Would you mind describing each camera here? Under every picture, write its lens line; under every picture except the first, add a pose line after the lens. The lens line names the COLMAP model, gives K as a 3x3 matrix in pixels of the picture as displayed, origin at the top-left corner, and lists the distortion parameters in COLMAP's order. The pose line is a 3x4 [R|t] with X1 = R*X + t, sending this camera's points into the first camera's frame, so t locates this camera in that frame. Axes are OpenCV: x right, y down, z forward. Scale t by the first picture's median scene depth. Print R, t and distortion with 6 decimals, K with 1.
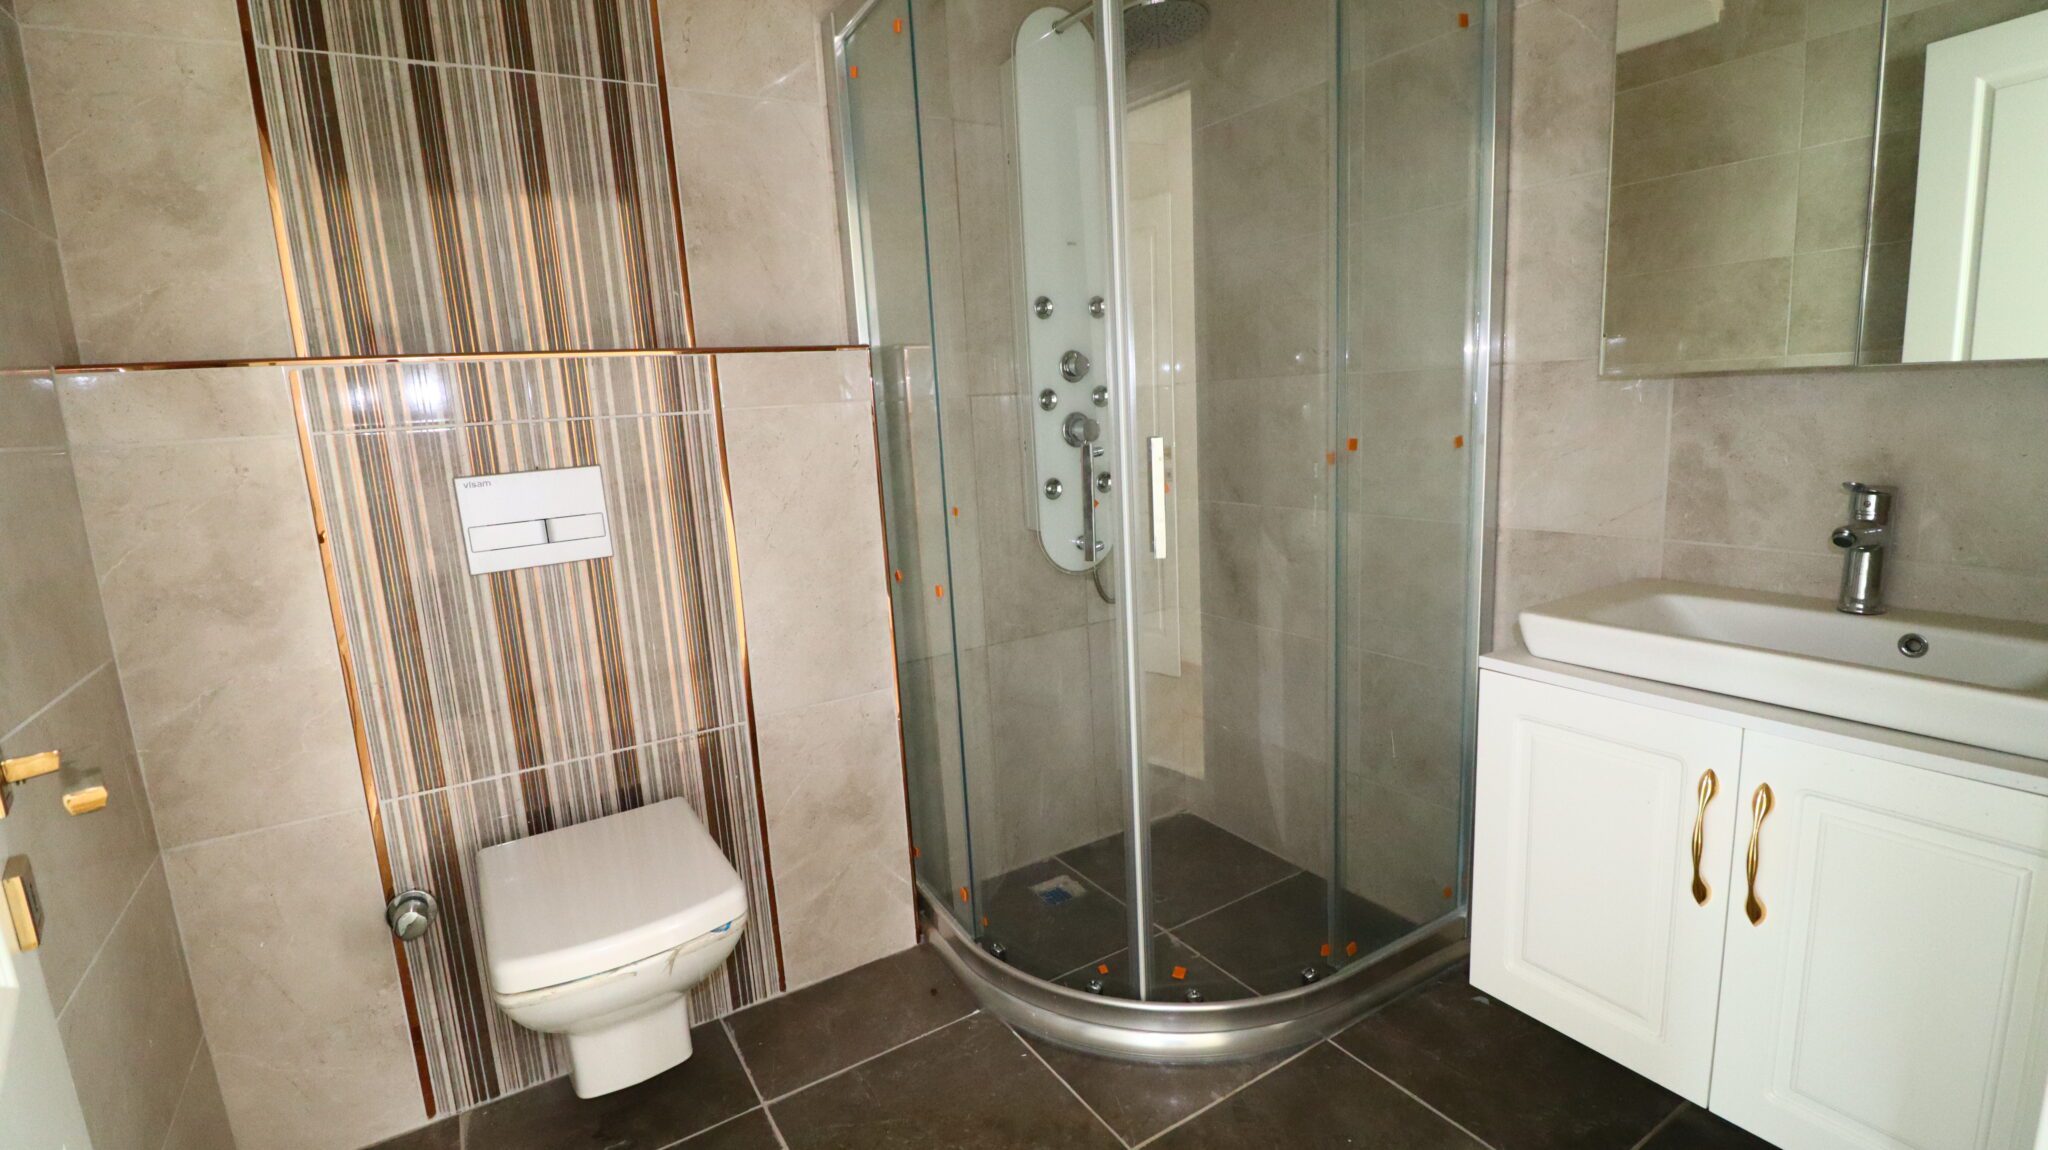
lens RADIAL K [[942.7, 0, 1026.7], [0, 942.7, 571.6], [0, 0, 1]] dist [-0.009870, -0.003624]
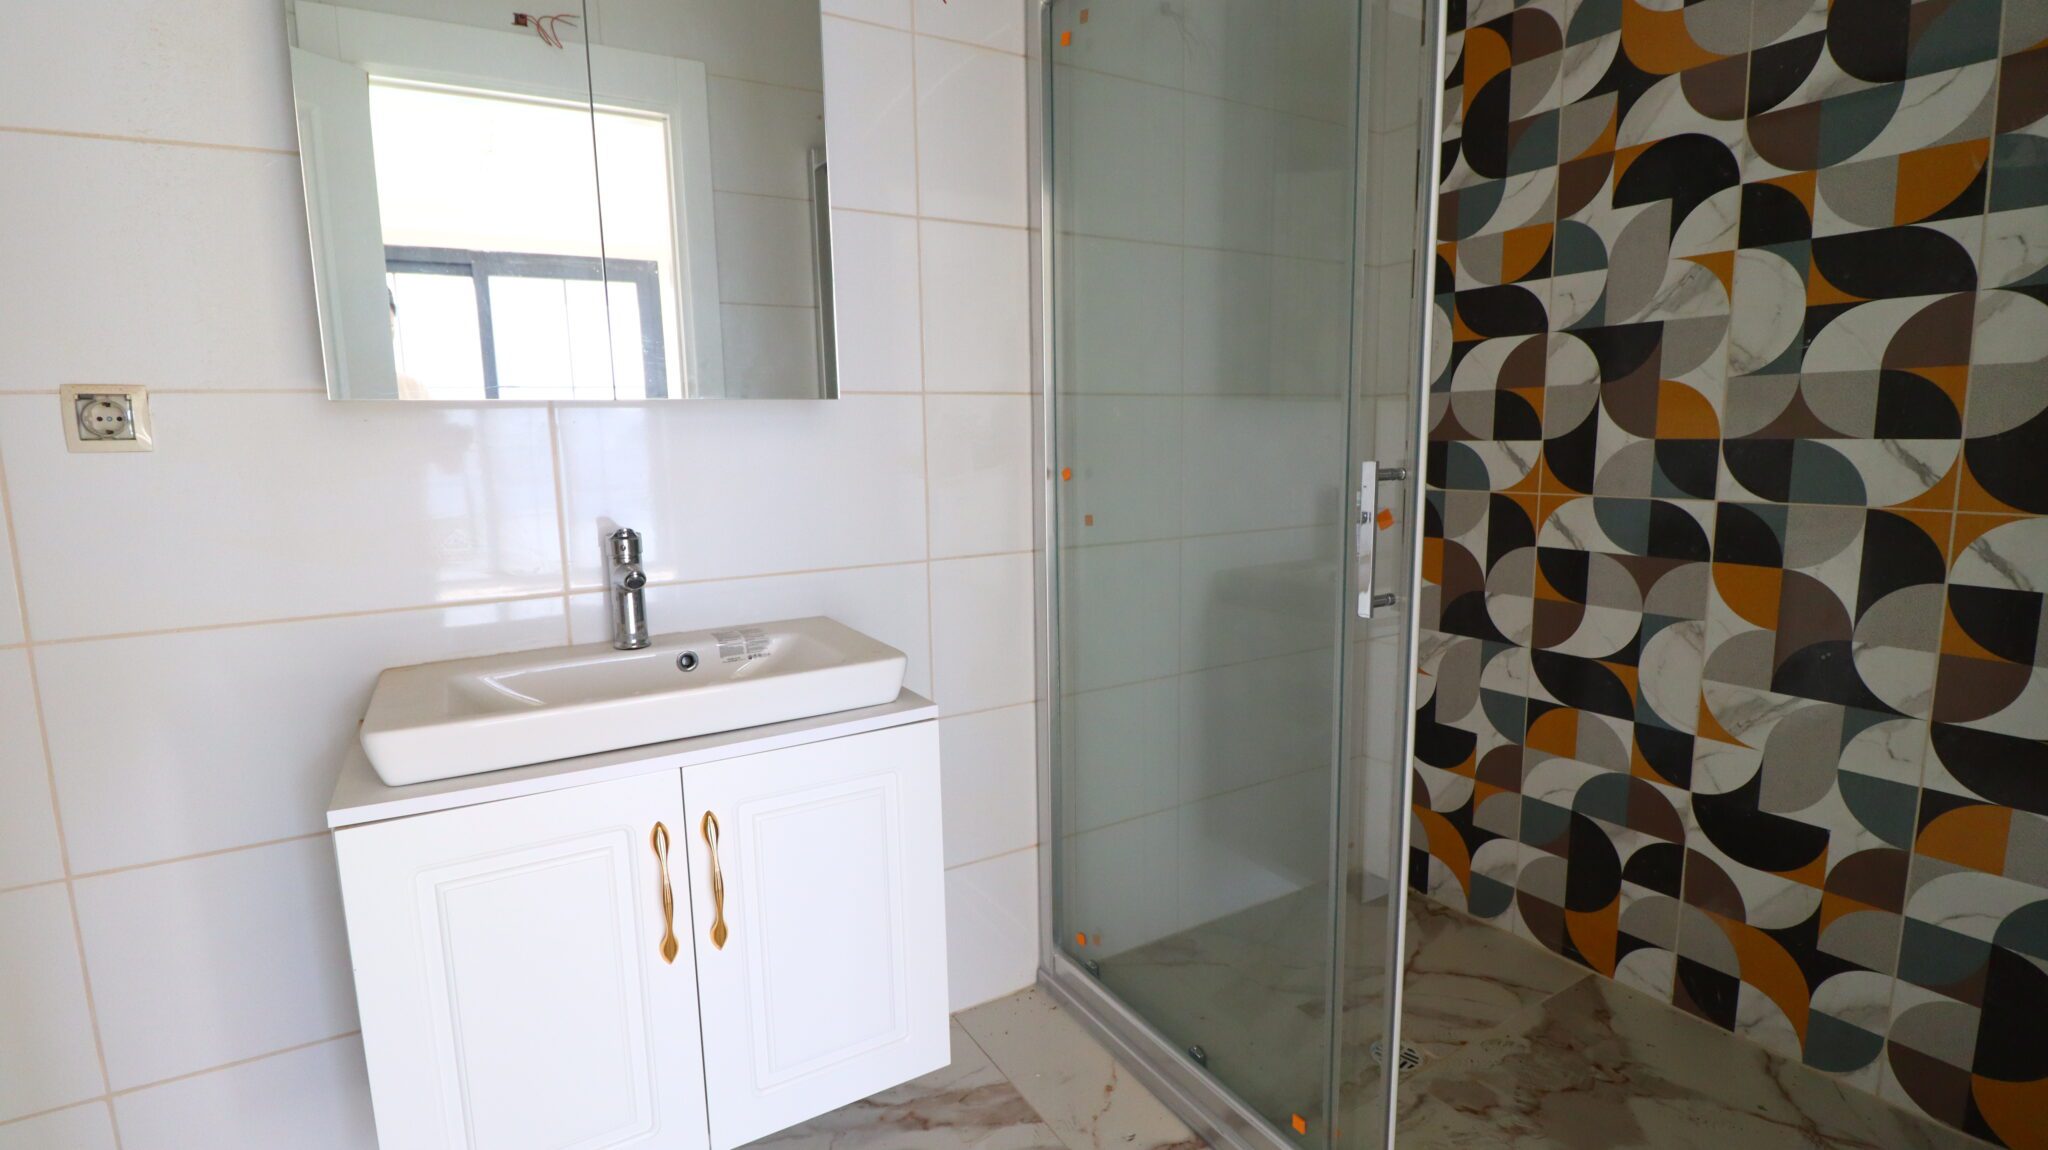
lens RADIAL K [[942.7, 0, 1024.5], [0, 942.7, 573.3], [0, 0, 1]] dist [-0.009870, -0.003624]
pose [[0.020229, -0.088987, 0.995827, -0.196127], [0.190946, 0.978041, 0.083519, -0.046083], [-0.981392, 0.188460, 0.036776, 0.501688]]
